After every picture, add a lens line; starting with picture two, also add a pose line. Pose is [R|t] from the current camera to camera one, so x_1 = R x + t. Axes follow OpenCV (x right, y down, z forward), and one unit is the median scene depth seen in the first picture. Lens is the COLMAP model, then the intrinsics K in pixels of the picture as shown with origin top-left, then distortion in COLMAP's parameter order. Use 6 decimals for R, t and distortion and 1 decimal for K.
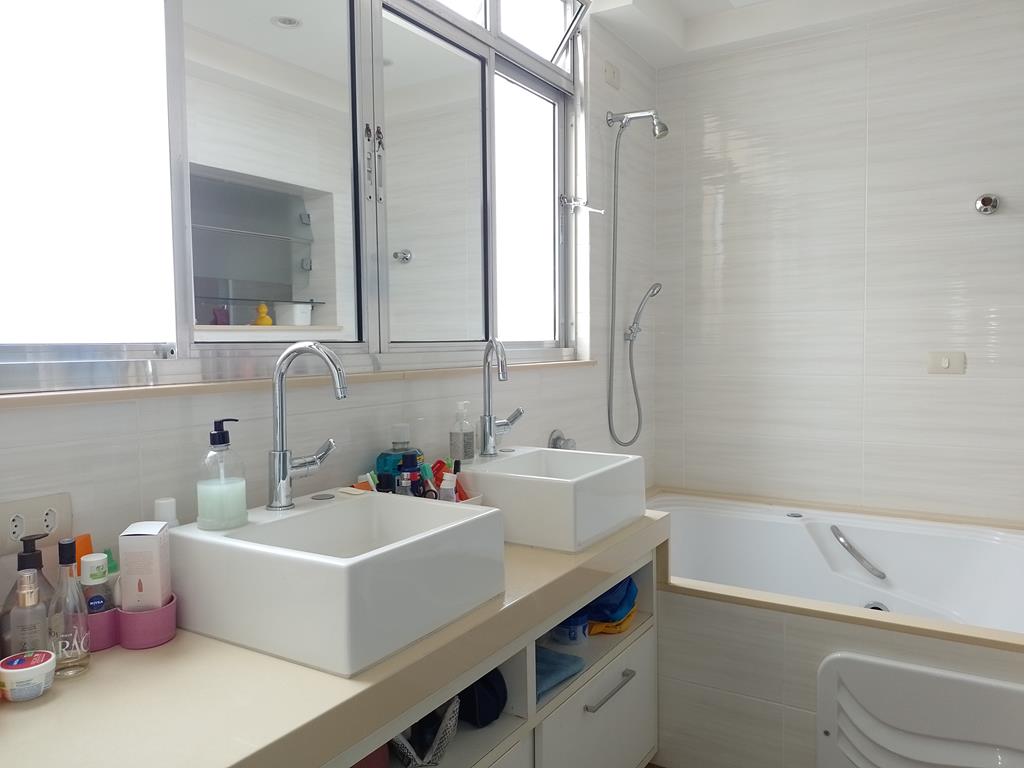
lens RADIAL K [[761.8, 0, 507.7], [0, 761.8, 388.2], [0, 0, 1]] dist [0.059353, -0.065727]
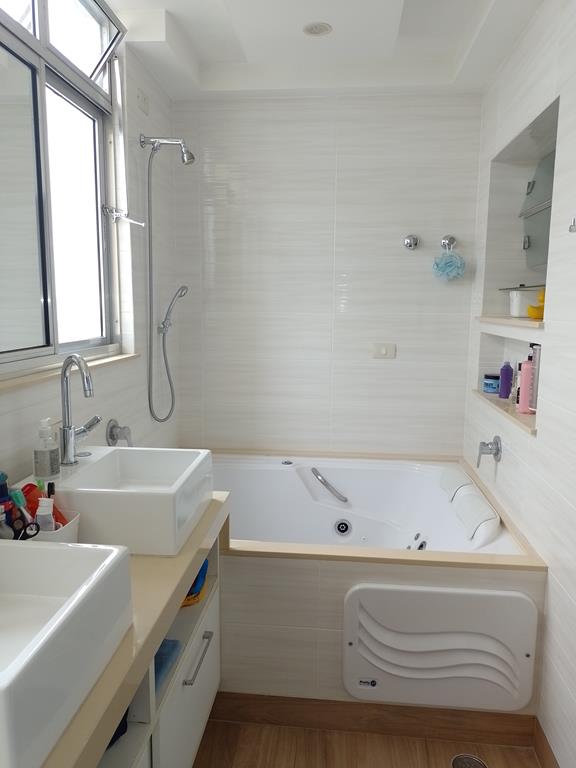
lens RADIAL K [[571.4, 0, 289.1], [0, 571.4, 386.5], [0, 0, 1]] dist [0.059353, -0.065727]
pose [[0.894087, -0.047101, 0.445409, -0.074515], [0.011023, 0.996468, 0.083248, -0.058459], [-0.447757, -0.069521, 0.891449, 0.117049]]
